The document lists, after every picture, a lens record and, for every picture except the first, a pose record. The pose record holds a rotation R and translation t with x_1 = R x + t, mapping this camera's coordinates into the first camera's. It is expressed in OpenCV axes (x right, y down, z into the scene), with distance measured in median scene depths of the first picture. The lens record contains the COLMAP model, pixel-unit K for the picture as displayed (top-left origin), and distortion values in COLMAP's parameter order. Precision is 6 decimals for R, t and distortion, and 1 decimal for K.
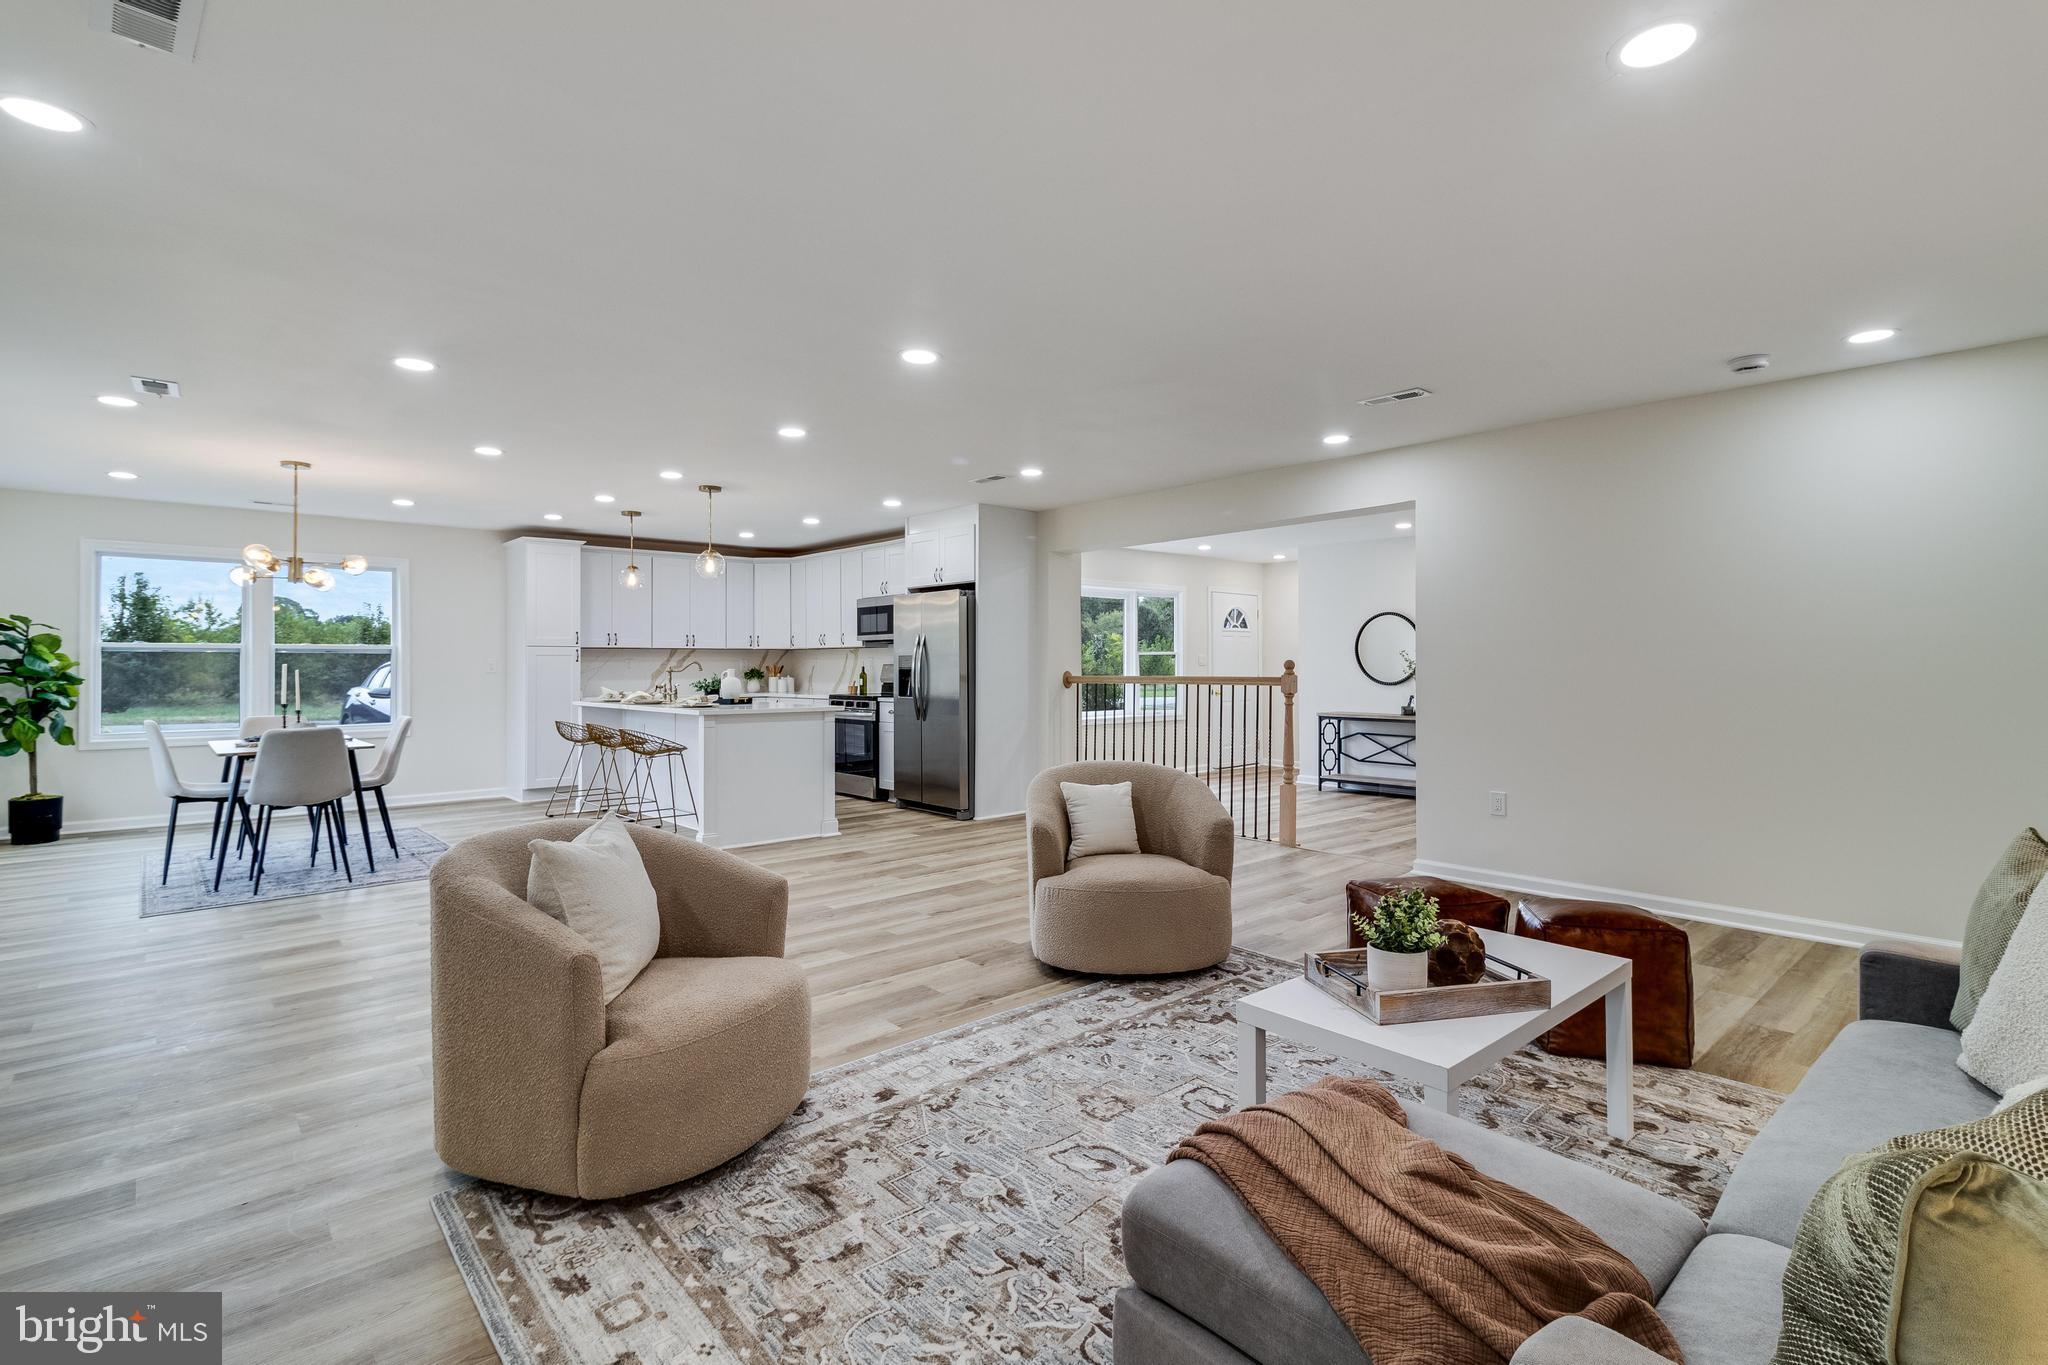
lens RADIAL K [[945.2, 0, 1032.6], [0, 945.2, 666.5], [0, 0, 1]] dist [0.001177, 0.000257]
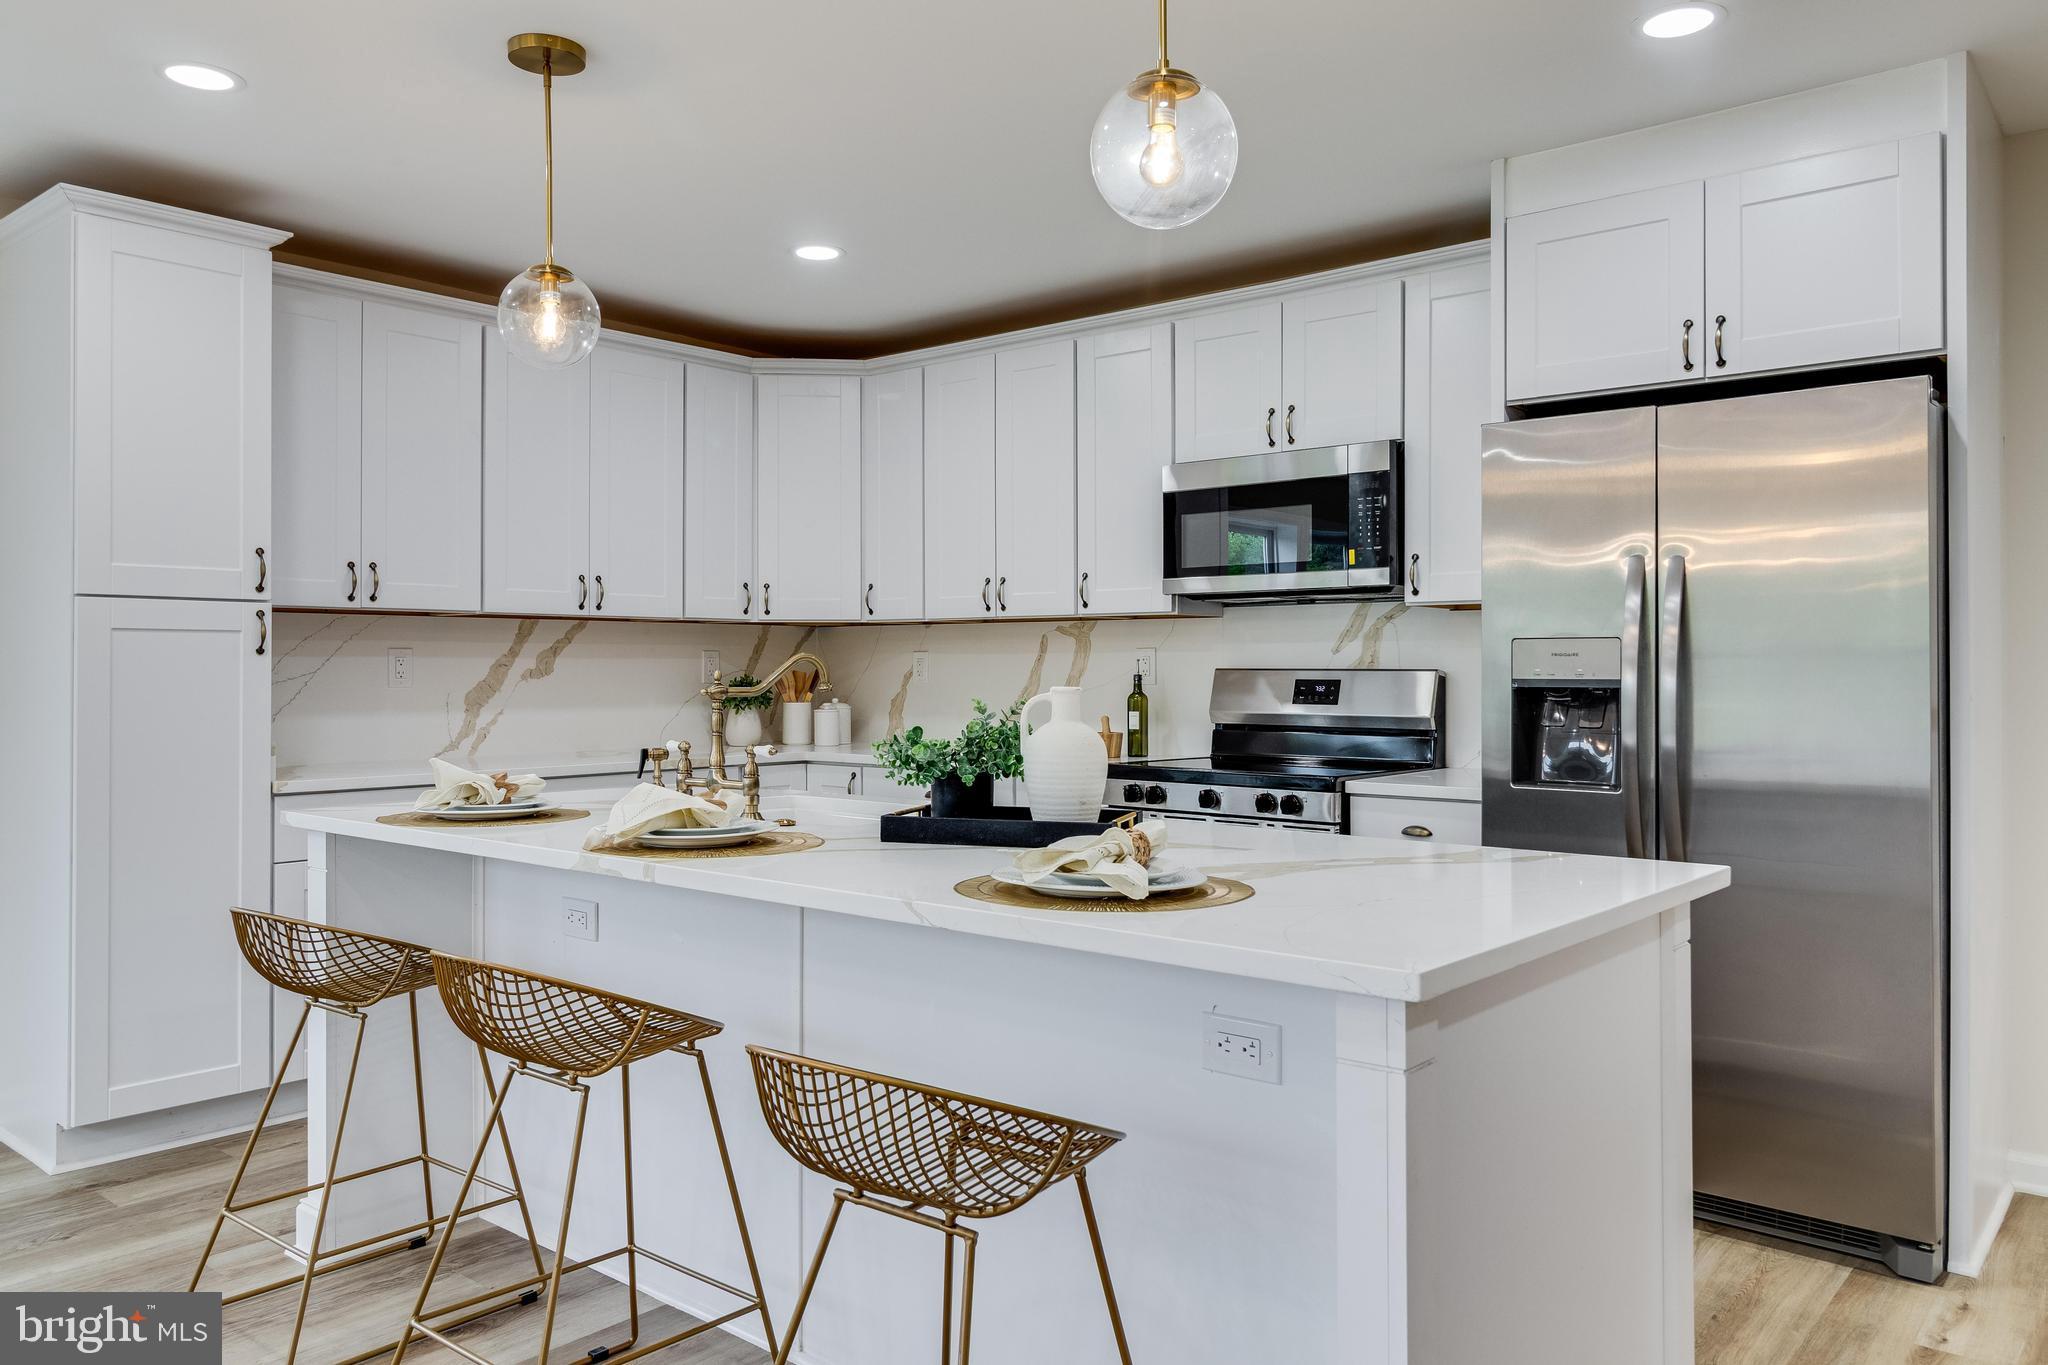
lens RADIAL K [[1463.9, 0, 1021.3], [0, 1463.9, 660.7], [0, 0, 1]] dist [0.005030, -0.002943]
pose [[0.990620, 0.005092, 0.136552, -0.303896], [-0.004066, 0.999961, -0.007791, -0.000717], [-0.136587, 0.007162, 0.990602, 0.518353]]
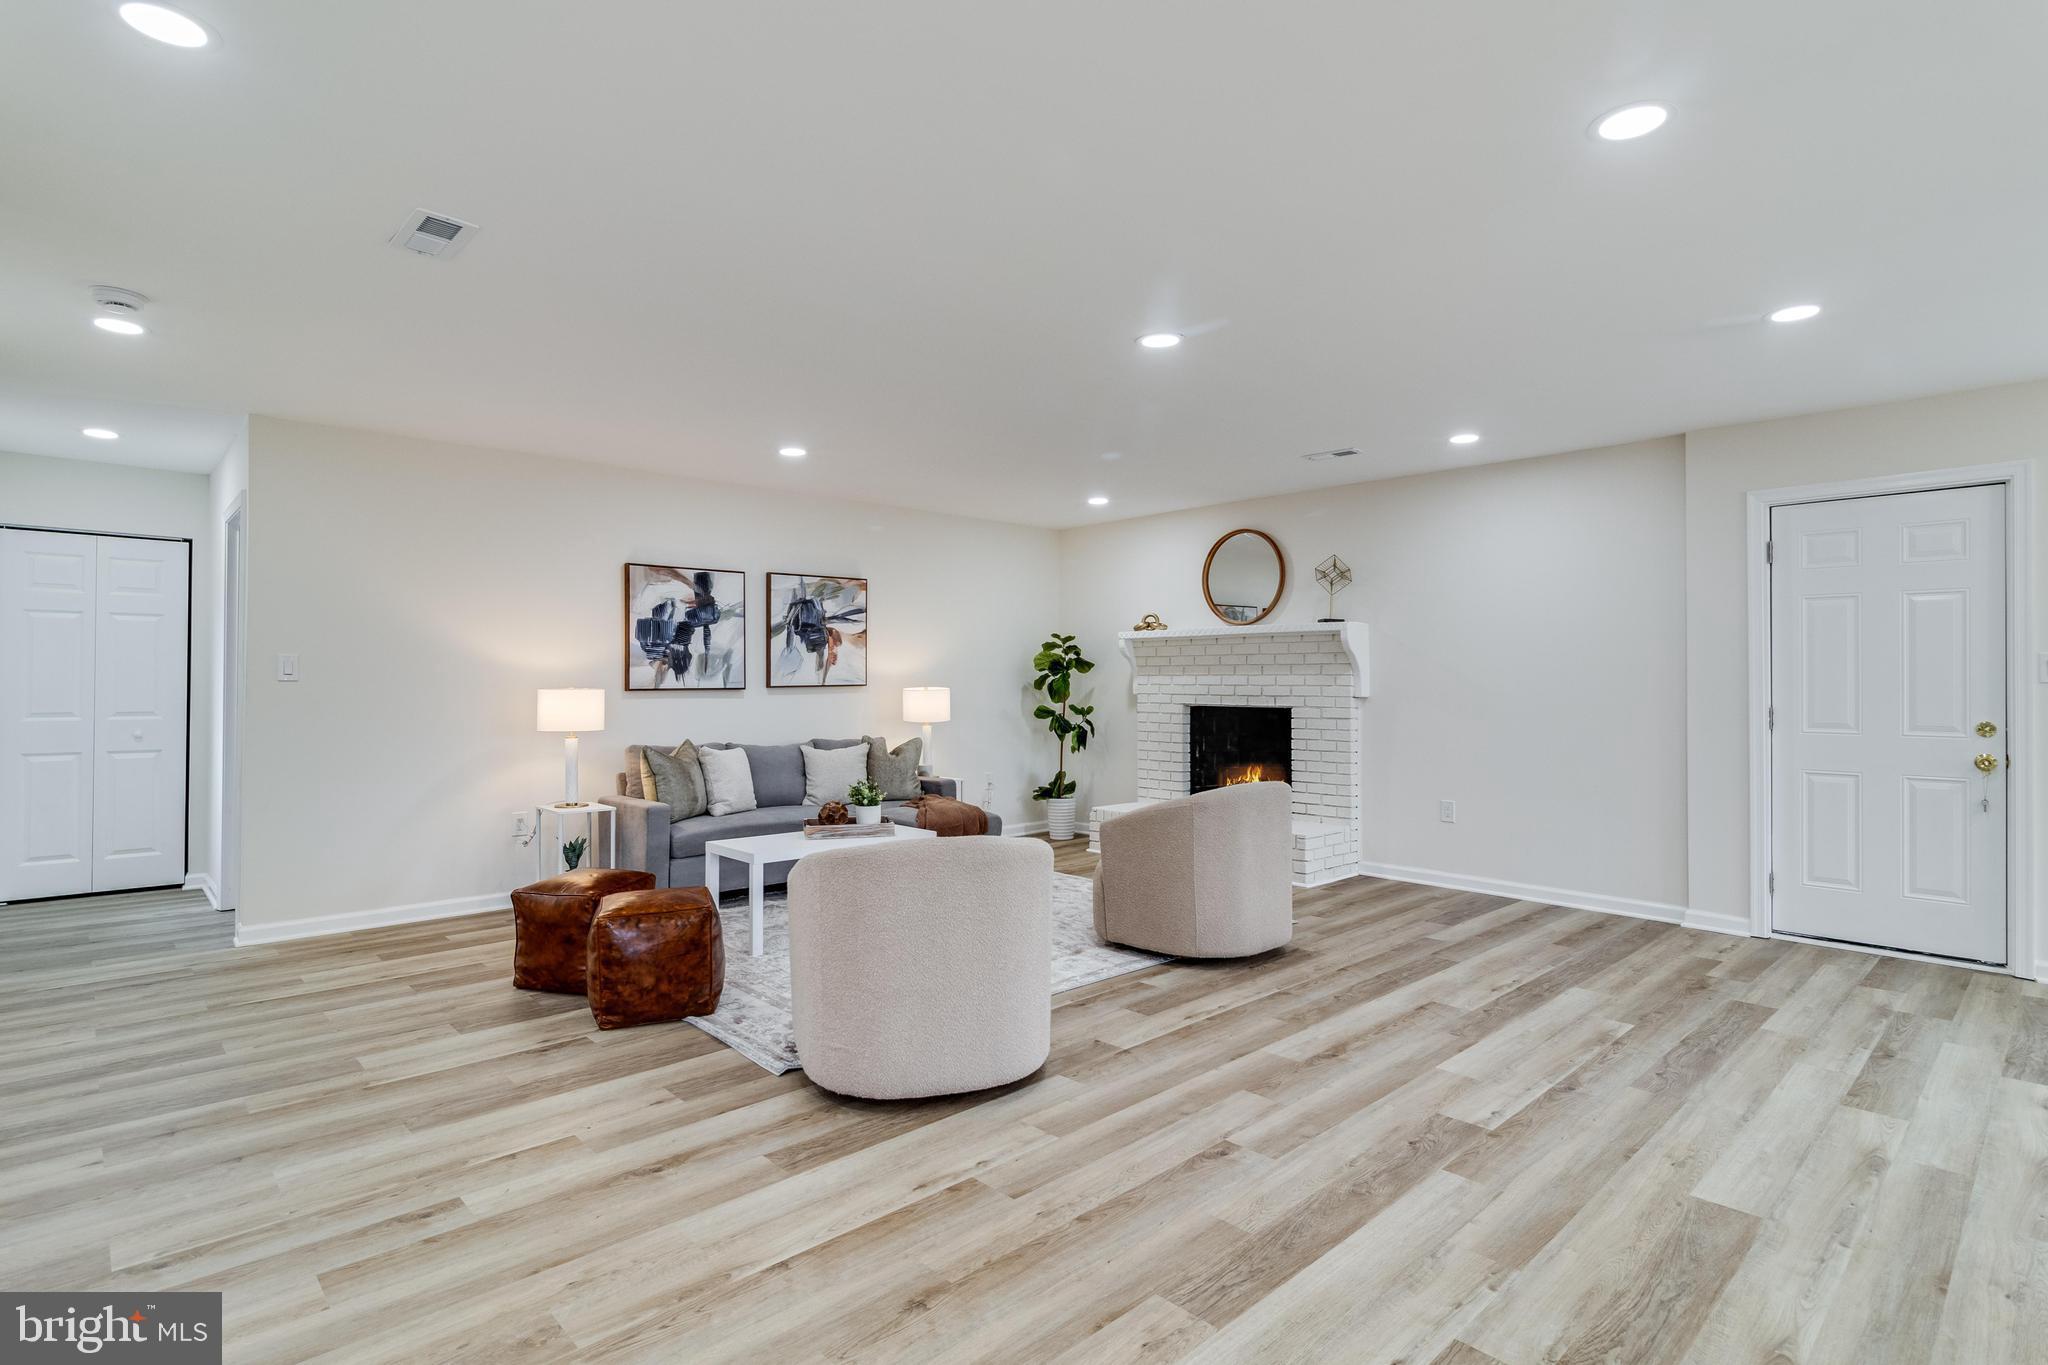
lens RADIAL K [[1011.5, 0, 1031.9], [0, 1011.5, 662.1], [0, 0, 1]] dist [0.002189, -0.001242]
pose [[-0.999643, 0.000836, -0.026718, 0.011554], [0.001299, 0.999849, -0.017312, -0.002530], [0.026699, -0.017341, -0.999493, 0.787382]]
